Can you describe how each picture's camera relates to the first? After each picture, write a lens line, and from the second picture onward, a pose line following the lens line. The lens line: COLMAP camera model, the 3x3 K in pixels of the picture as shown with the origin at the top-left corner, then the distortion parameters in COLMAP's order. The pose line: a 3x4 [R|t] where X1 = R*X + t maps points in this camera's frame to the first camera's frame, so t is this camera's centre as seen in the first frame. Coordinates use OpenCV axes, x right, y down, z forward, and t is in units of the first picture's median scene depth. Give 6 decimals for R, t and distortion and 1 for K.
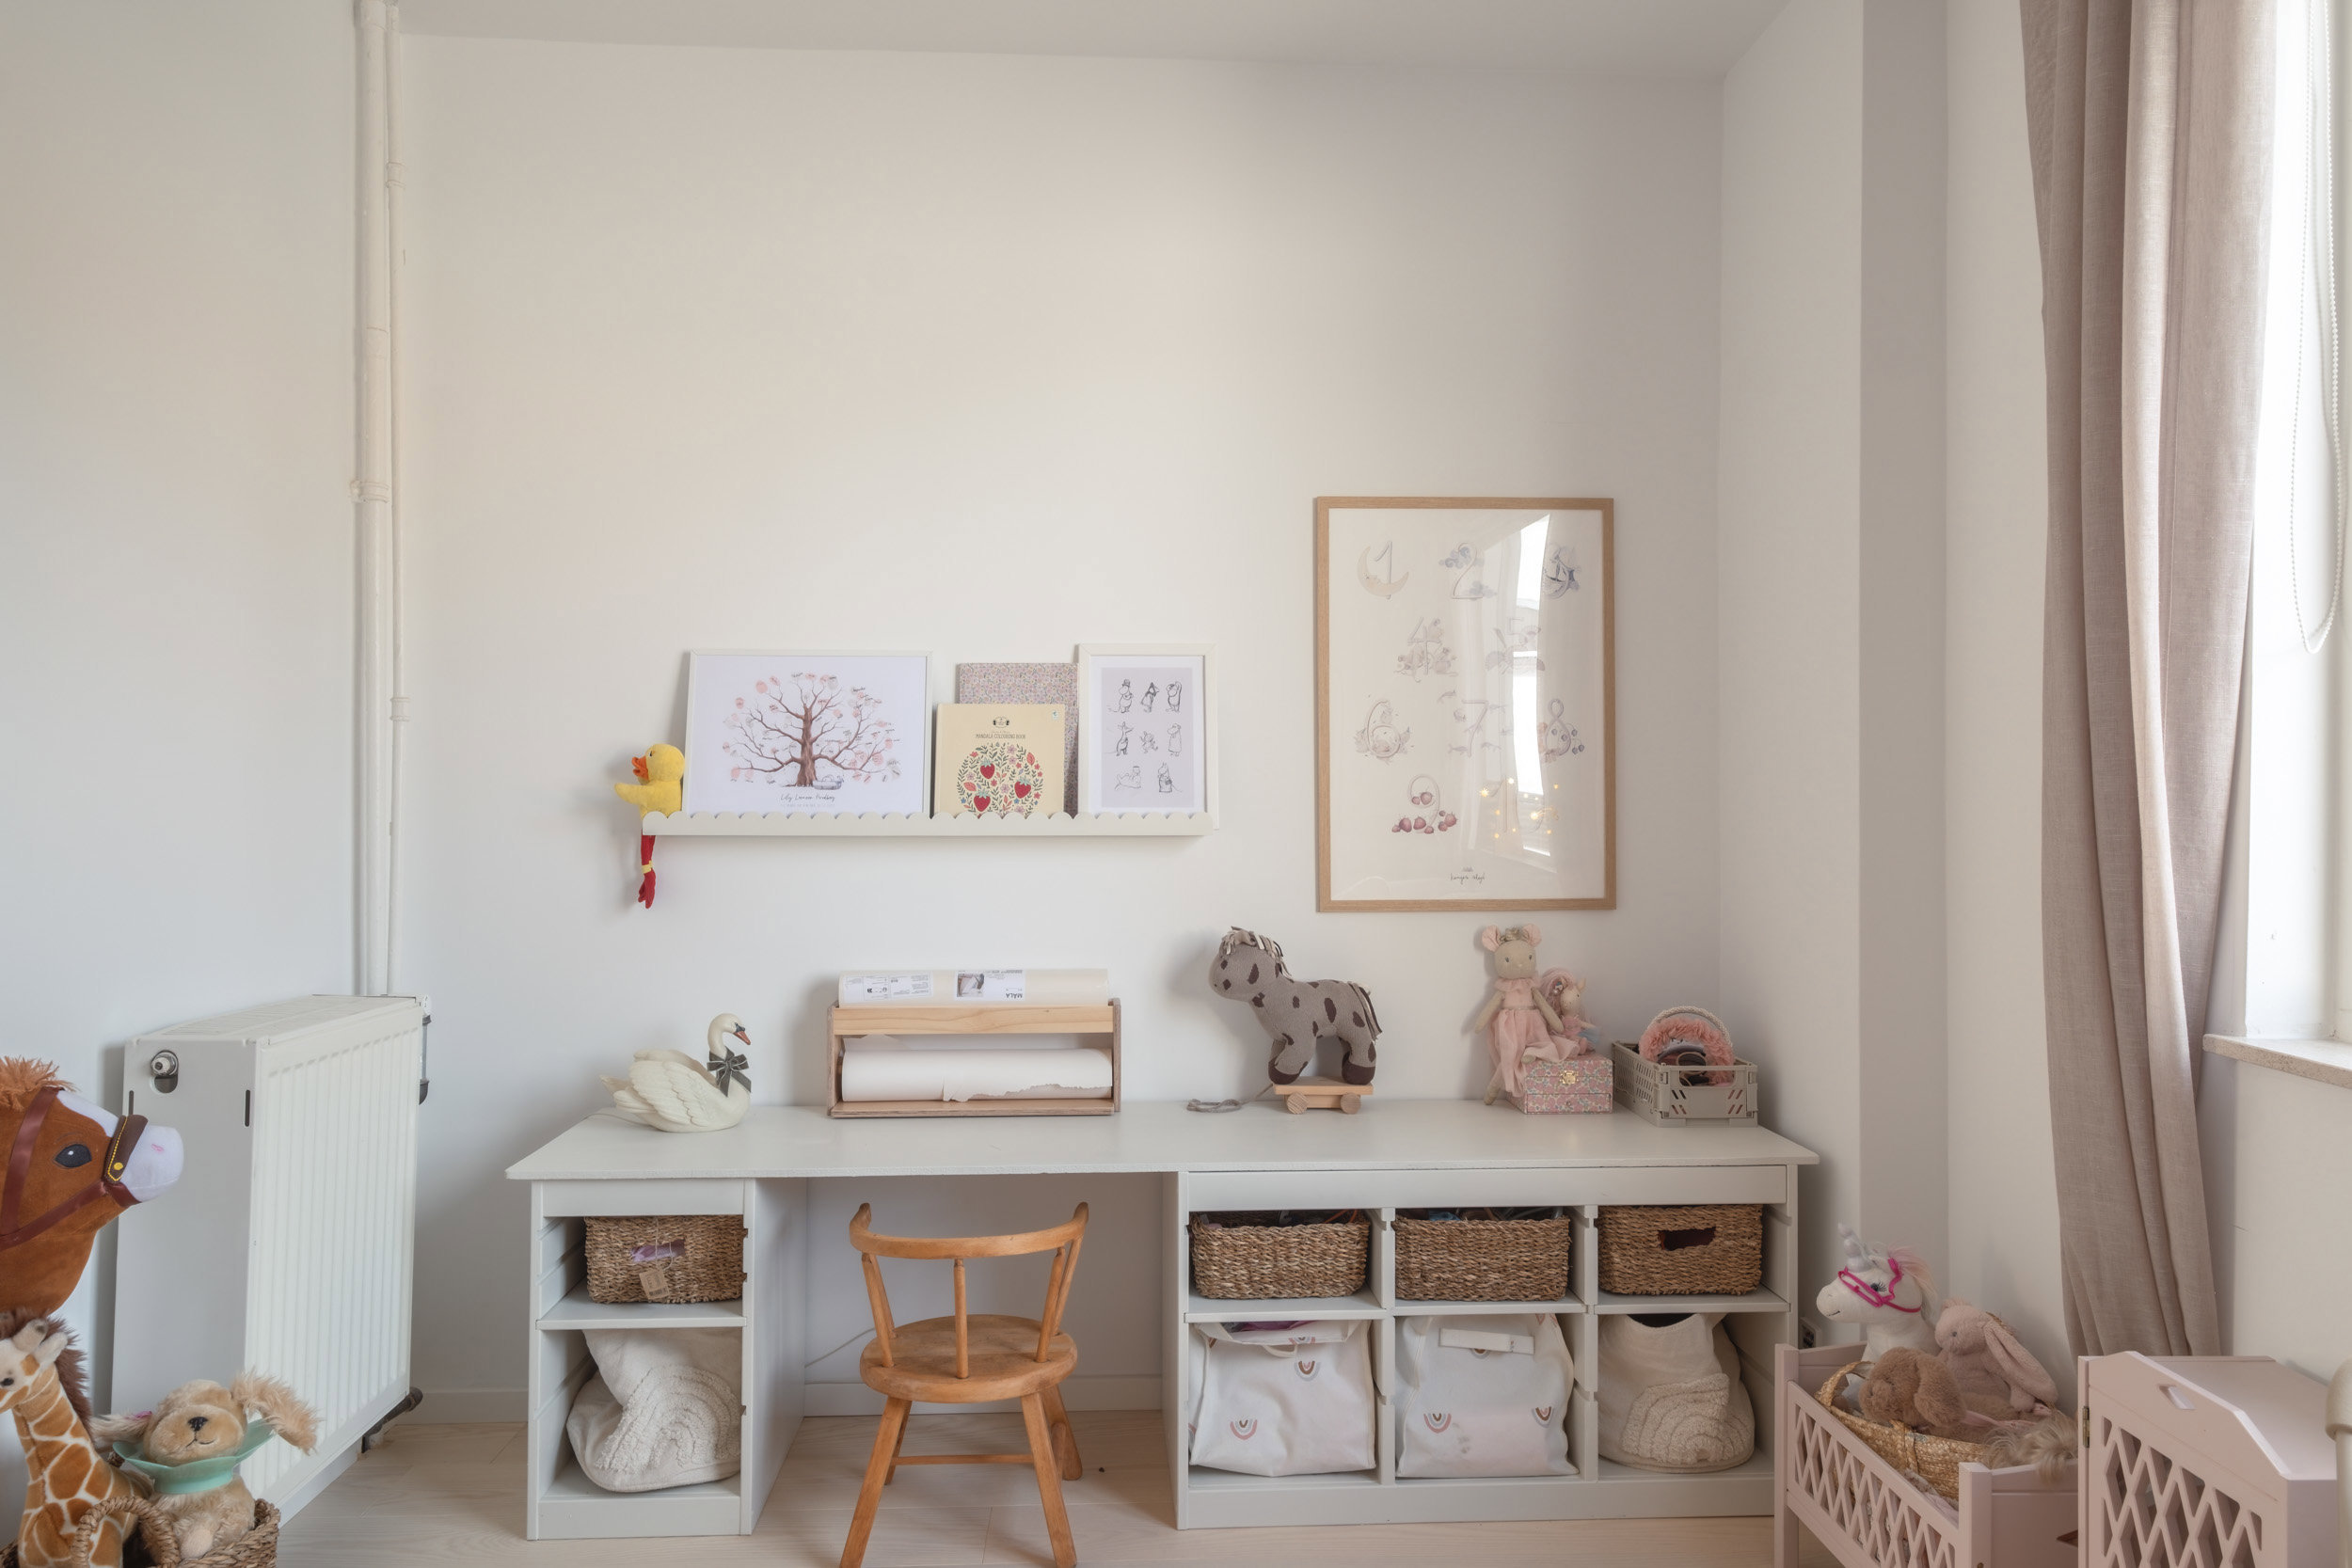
lens RADIAL K [[1577.0, 0, 1174.9], [0, 1577.0, 774.8], [0, 0, 1]] dist [-0.000999, -0.001991]
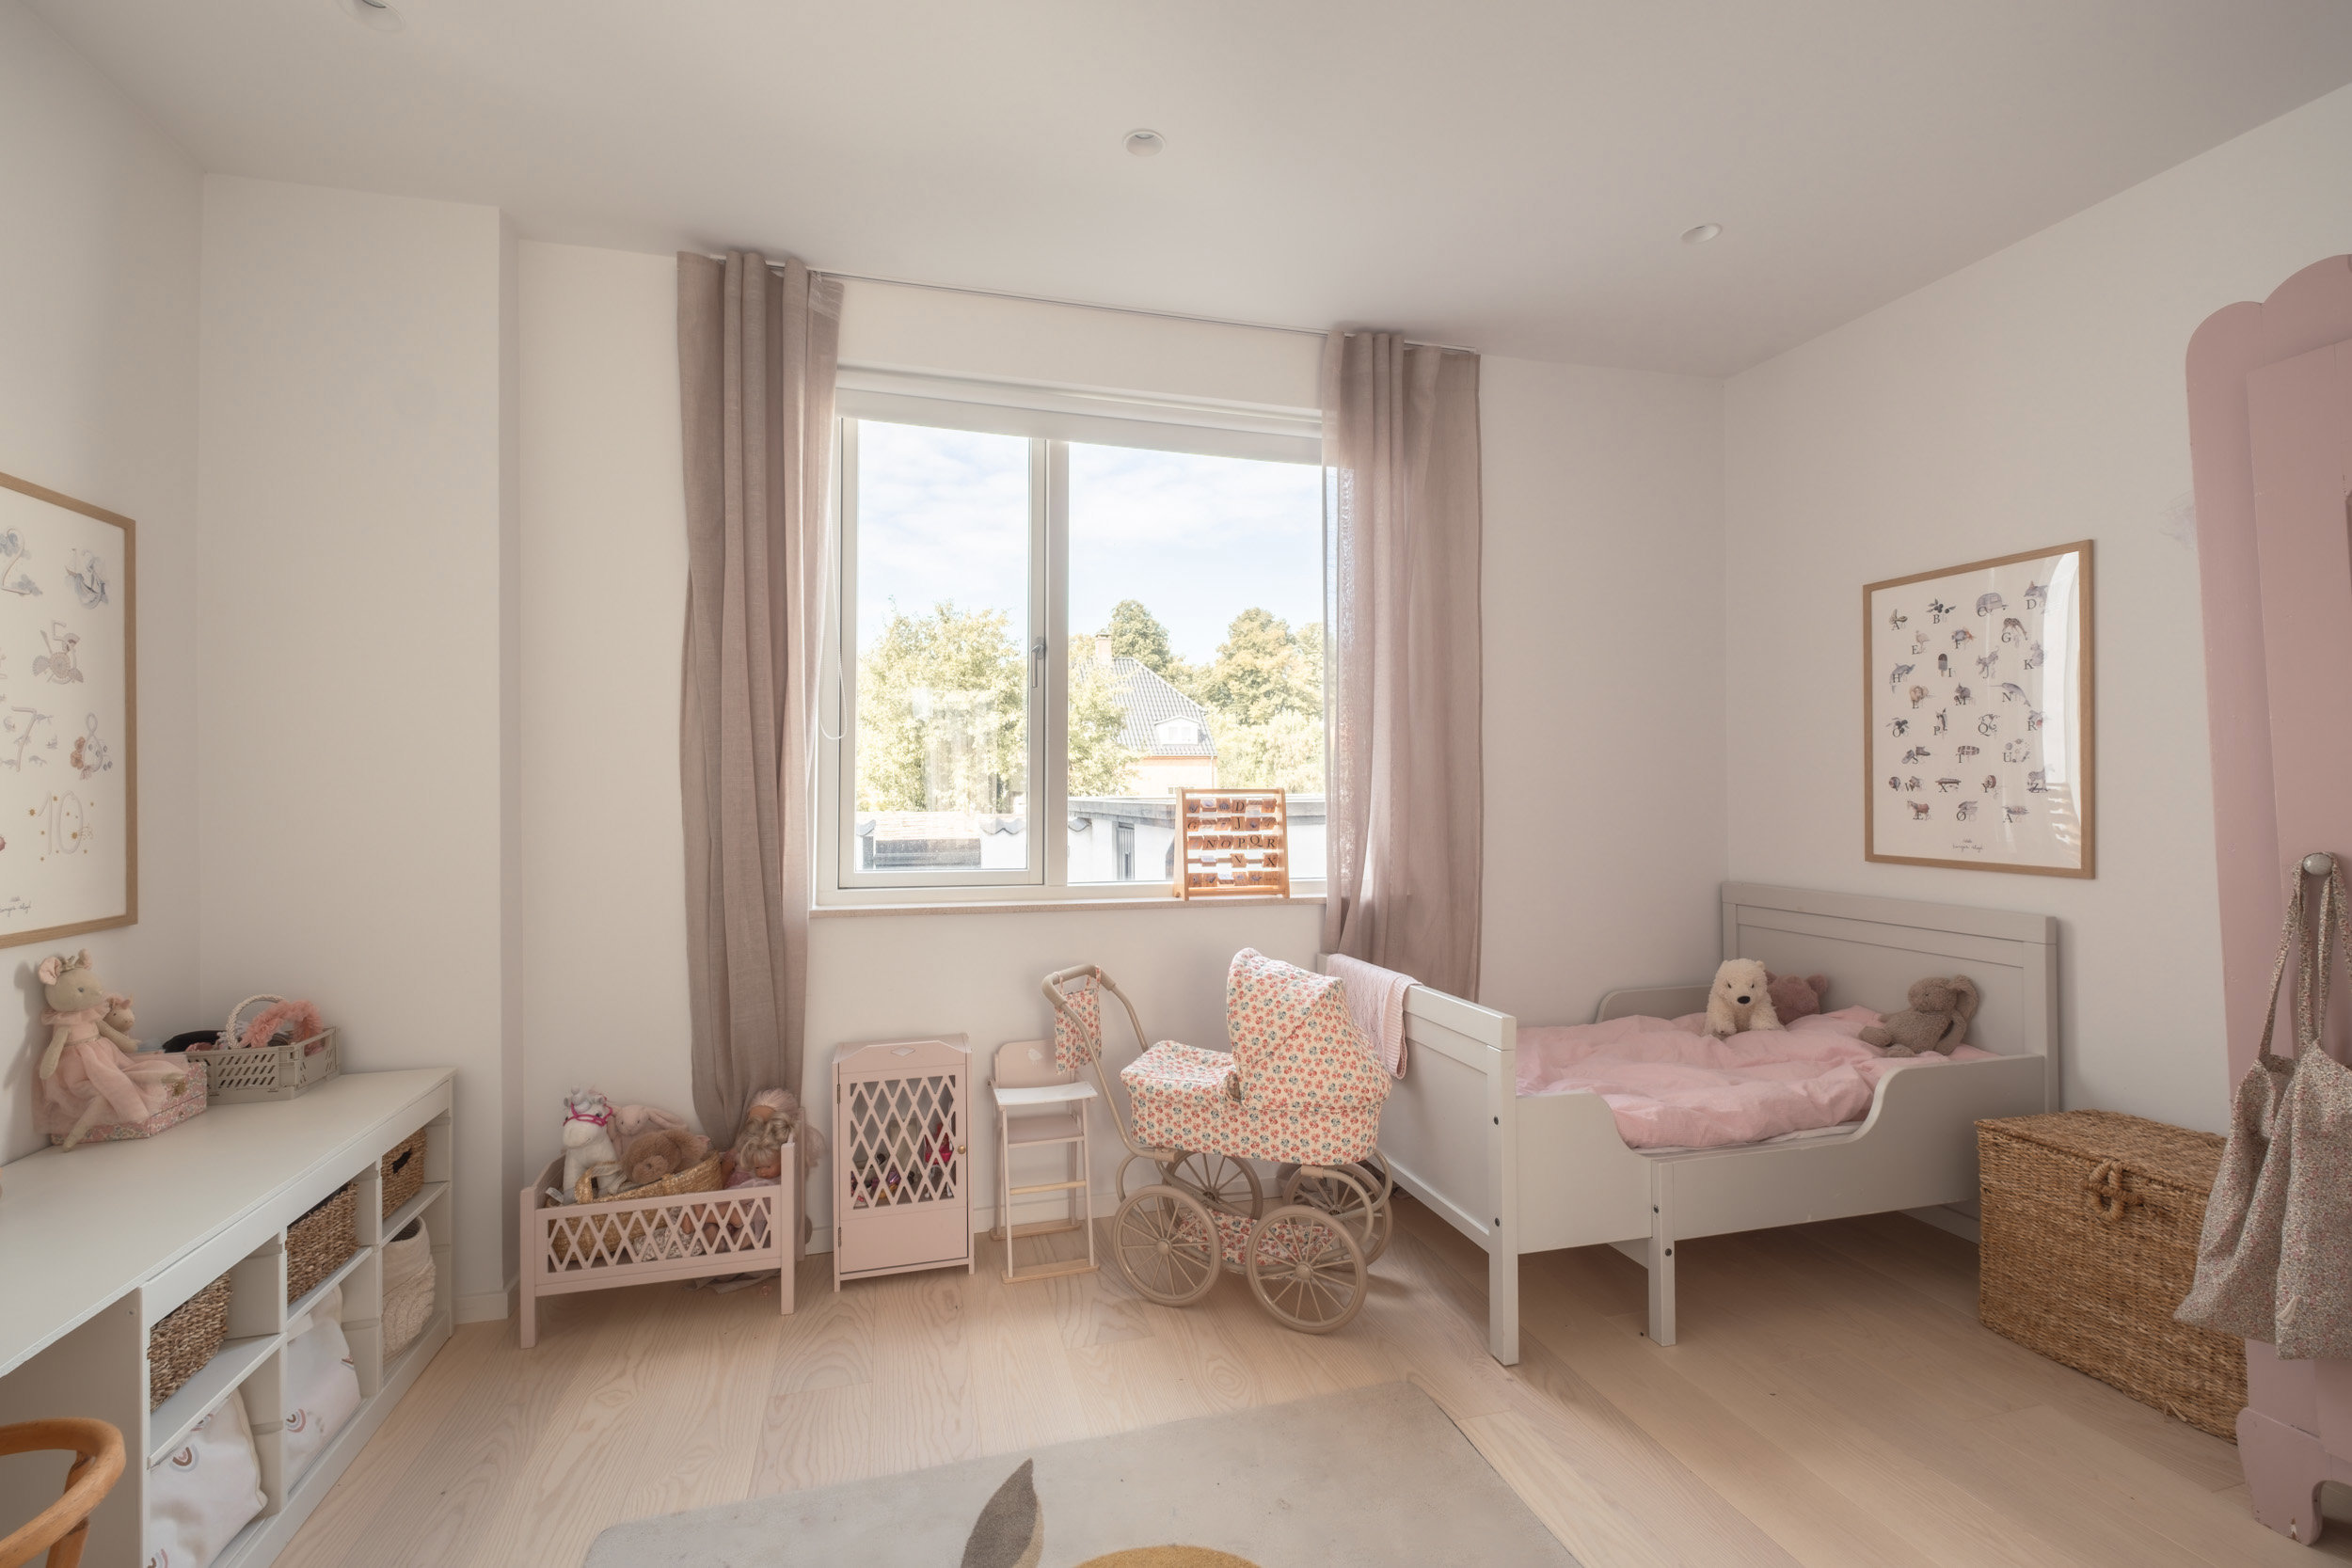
lens RADIAL K [[1019.6, 0, 1173.6], [0, 1019.6, 792.5], [0, 0, 1]] dist [-0.000020, 0.000025]
pose [[-0.227393, 0.002195, 0.973800, -0.517246], [-0.003425, 0.999989, -0.003053, -0.000089], [-0.973797, -0.004030, -0.227384, 0.499412]]
